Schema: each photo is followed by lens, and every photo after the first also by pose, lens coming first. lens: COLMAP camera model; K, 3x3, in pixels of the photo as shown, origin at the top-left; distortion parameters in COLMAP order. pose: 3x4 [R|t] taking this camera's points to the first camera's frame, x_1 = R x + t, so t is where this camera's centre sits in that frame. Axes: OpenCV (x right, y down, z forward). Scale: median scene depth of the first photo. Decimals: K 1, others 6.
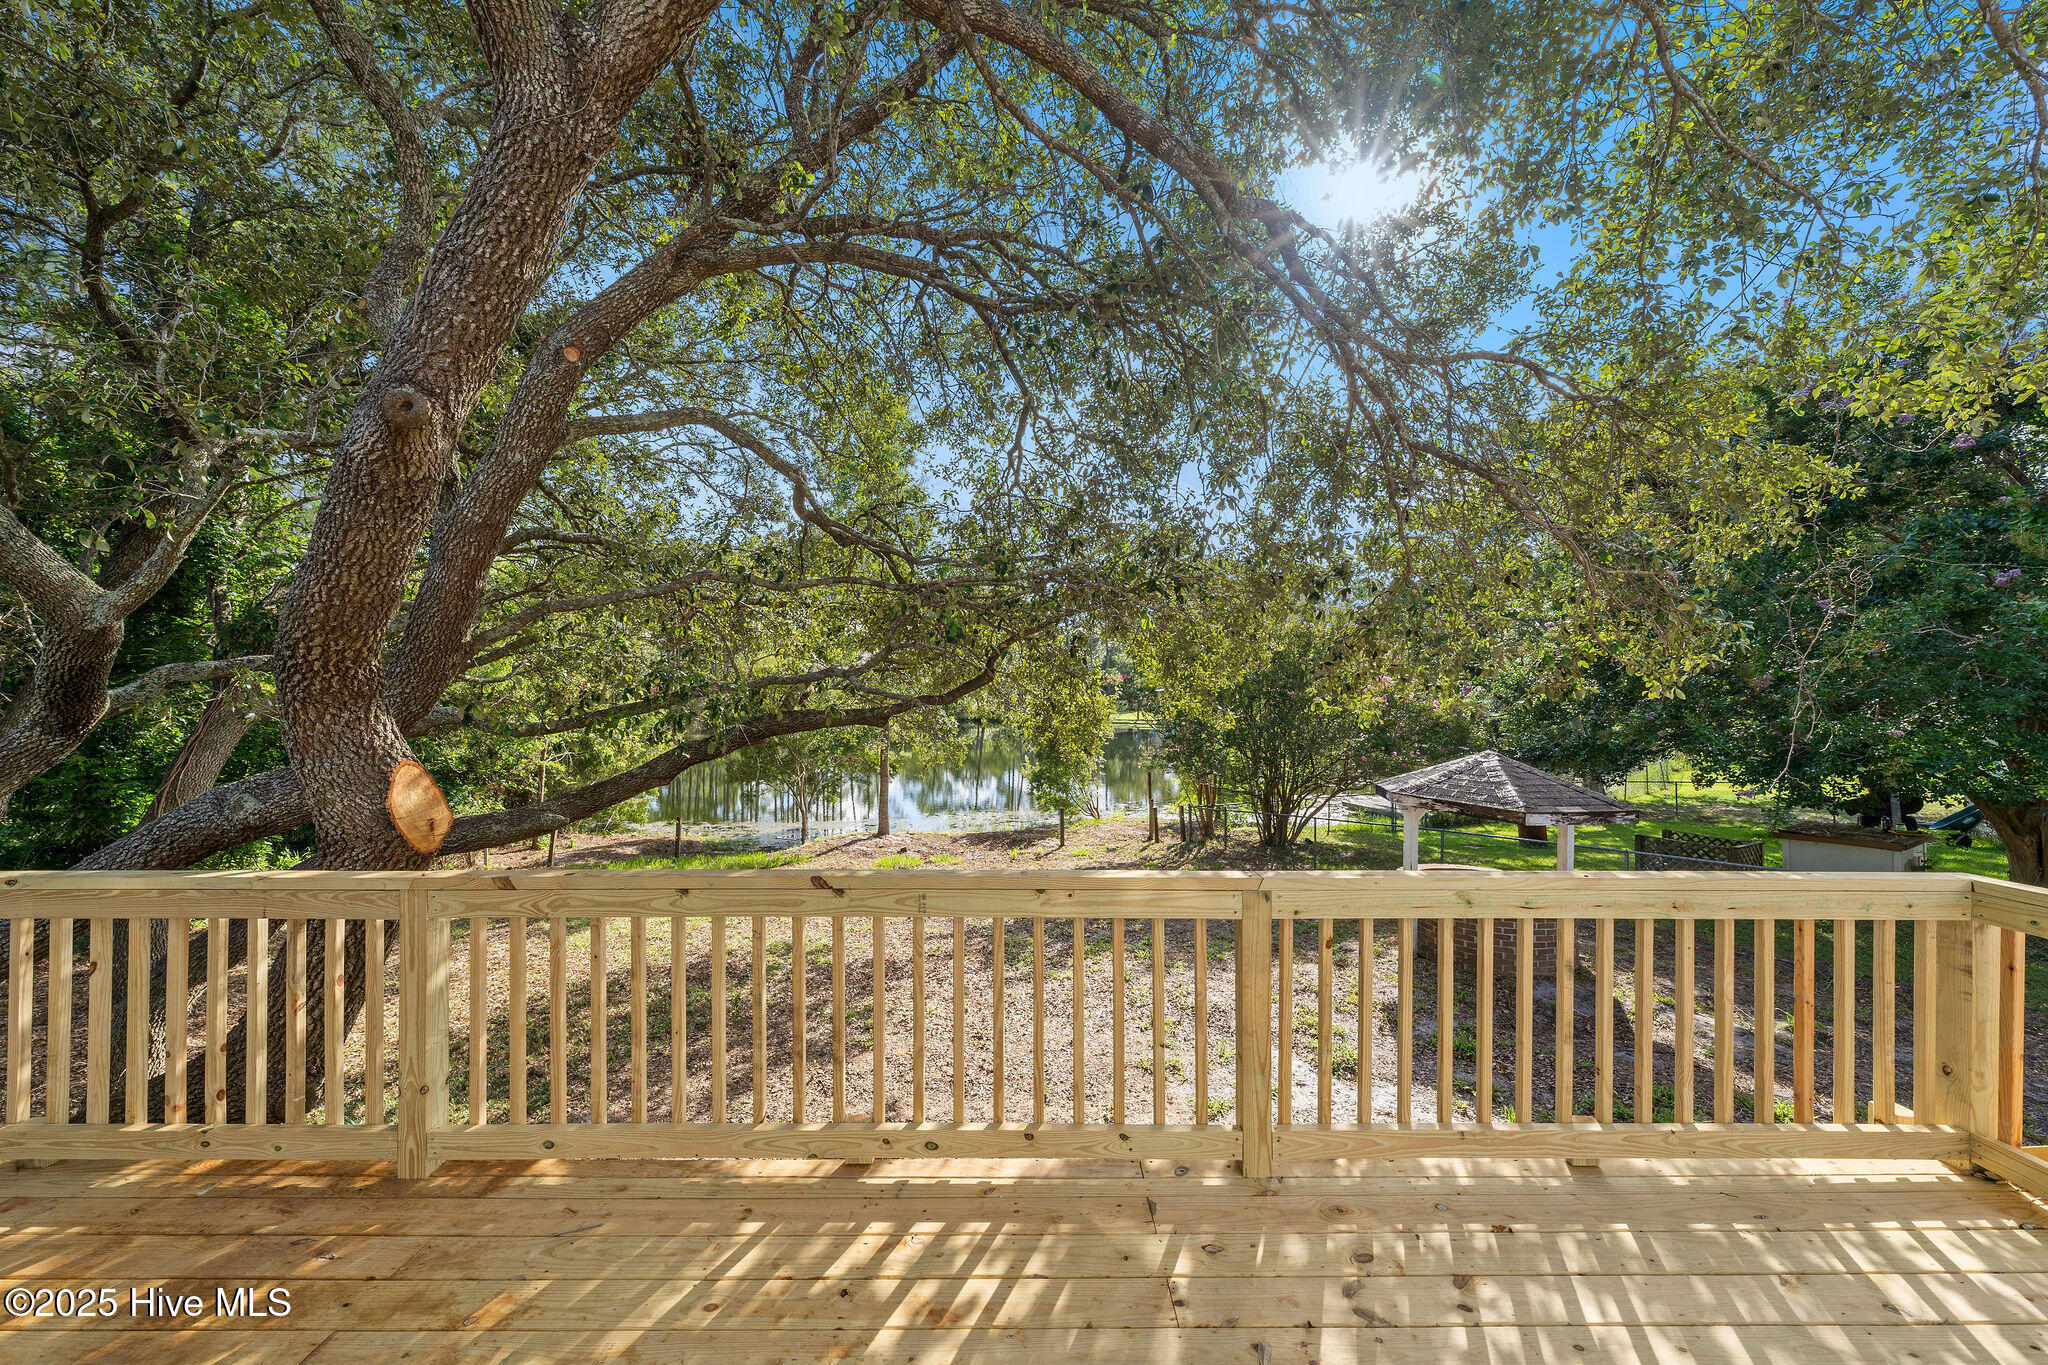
lens RADIAL K [[694.1, 0, 1017.6], [0, 694.1, 694.7], [0, 0, 1]] dist [-0.001497, 0.000104]
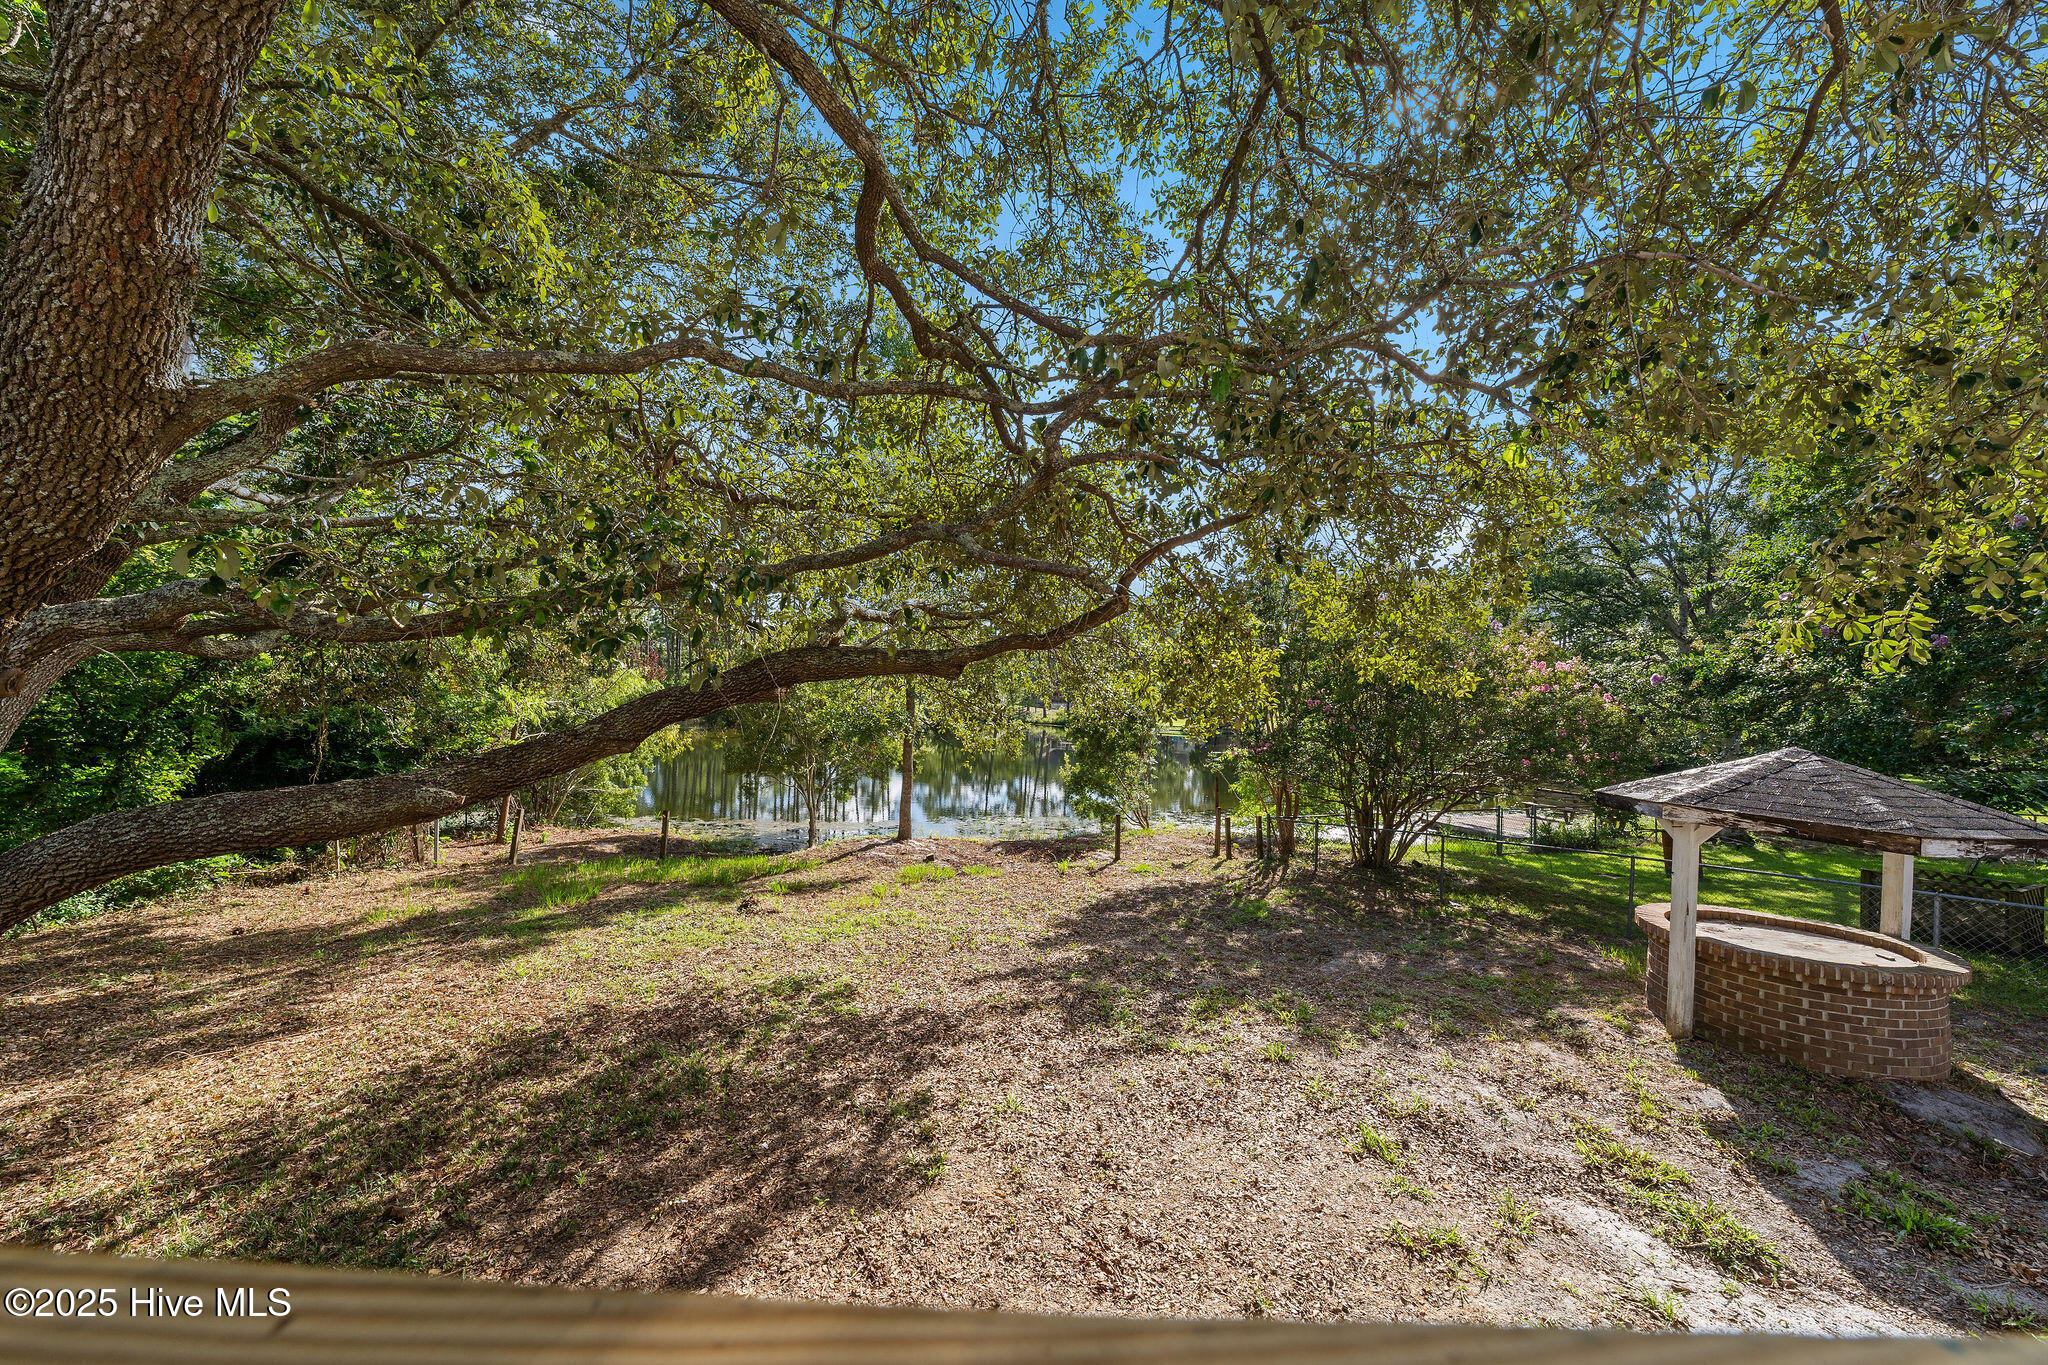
lens RADIAL K [[694.1, 0, 1017.6], [0, 694.1, 694.7], [0, 0, 1]] dist [-0.001497, 0.000104]
pose [[0.999491, 0.031769, -0.002970, -0.056733], [-0.031801, 0.999425, -0.011739, 0.028627], [0.002595, 0.011828, 0.999927, 0.139385]]
